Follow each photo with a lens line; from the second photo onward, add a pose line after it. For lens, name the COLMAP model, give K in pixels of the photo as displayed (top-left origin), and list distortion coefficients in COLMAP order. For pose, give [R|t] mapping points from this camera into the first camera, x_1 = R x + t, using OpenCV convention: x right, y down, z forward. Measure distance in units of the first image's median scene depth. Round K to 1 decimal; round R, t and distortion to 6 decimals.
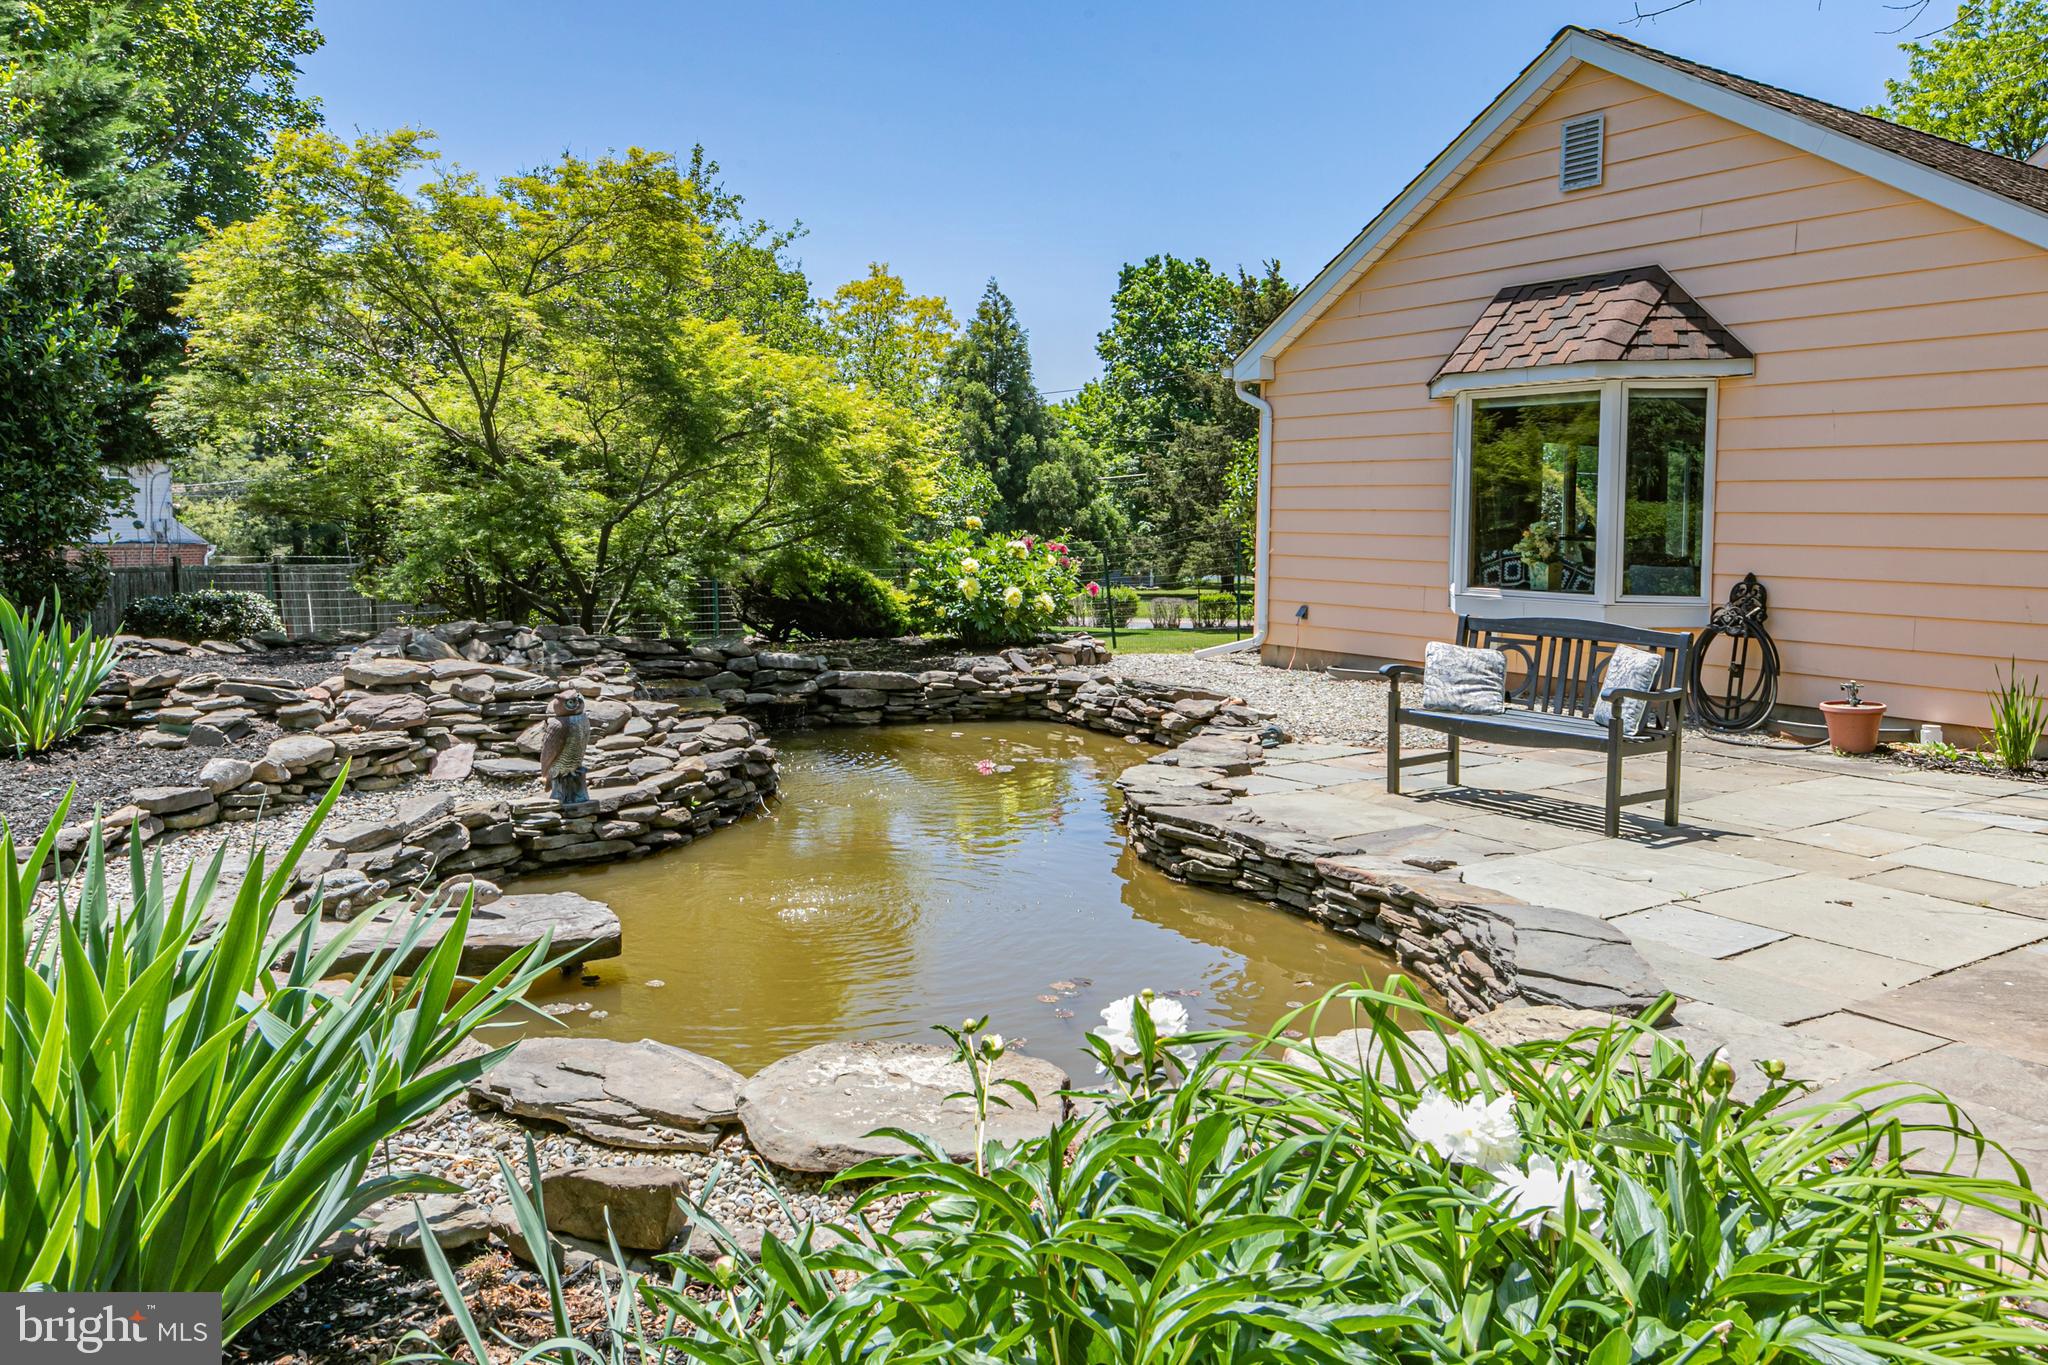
lens RADIAL K [[1465.5, 0, 1023.5], [0, 1465.5, 682.0], [0, 0, 1]] dist [0.012955, -0.004798]
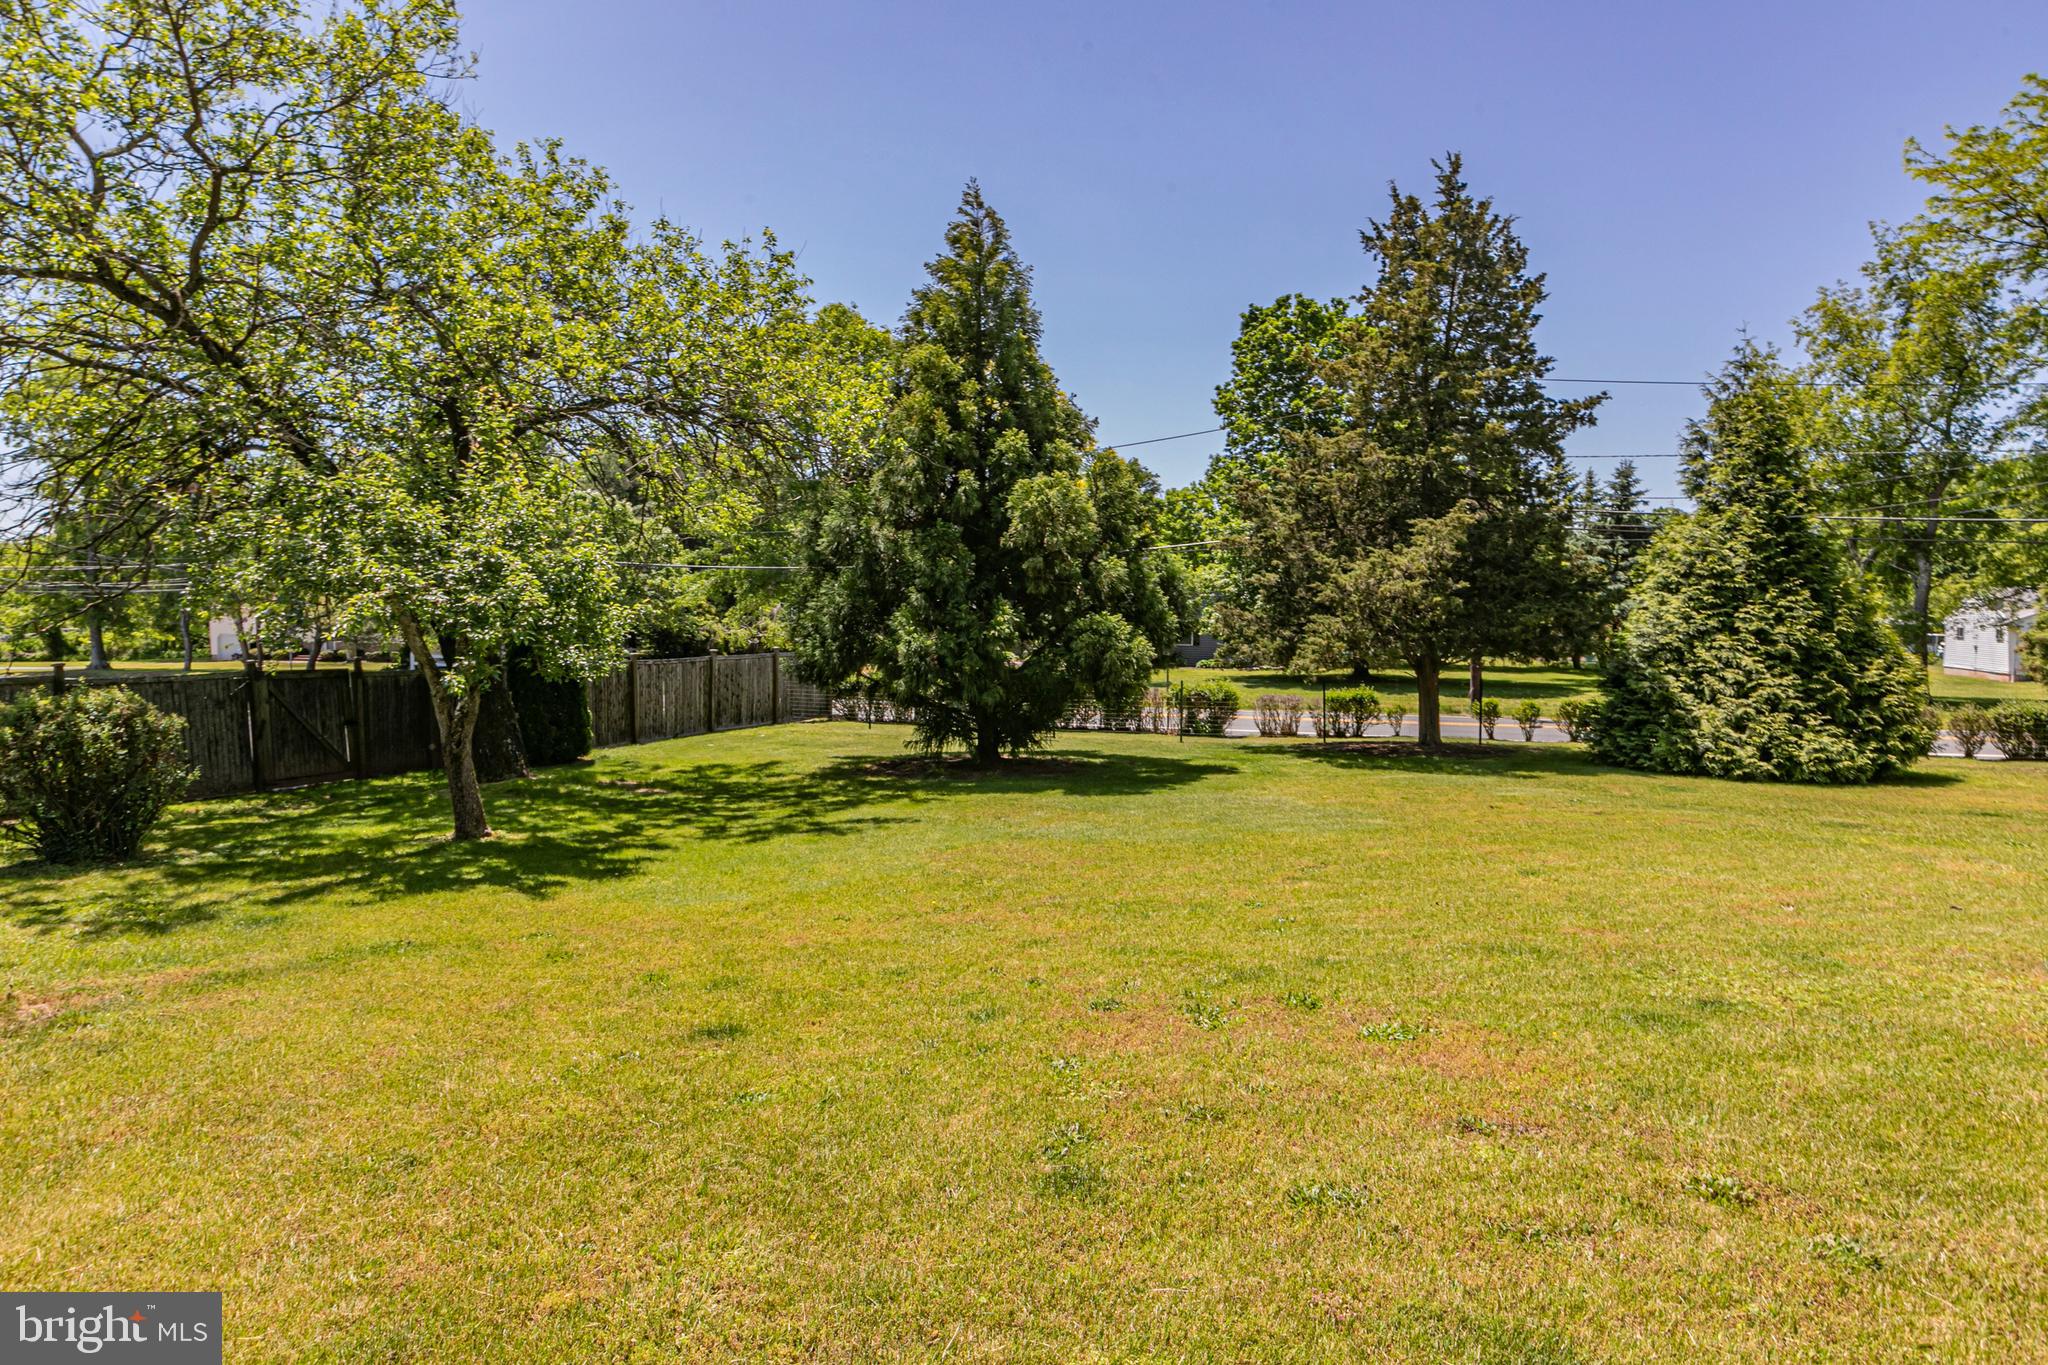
lens RADIAL K [[1086.9, 0, 1032.3], [0, 1086.9, 680.9], [0, 0, 1]] dist [-0.003765, 0.001226]
pose [[0.987543, 0.011395, -0.156938, 0.070921], [-0.016488, 0.999377, -0.031190, -0.051539], [0.156484, 0.033389, 0.987116, 0.526939]]
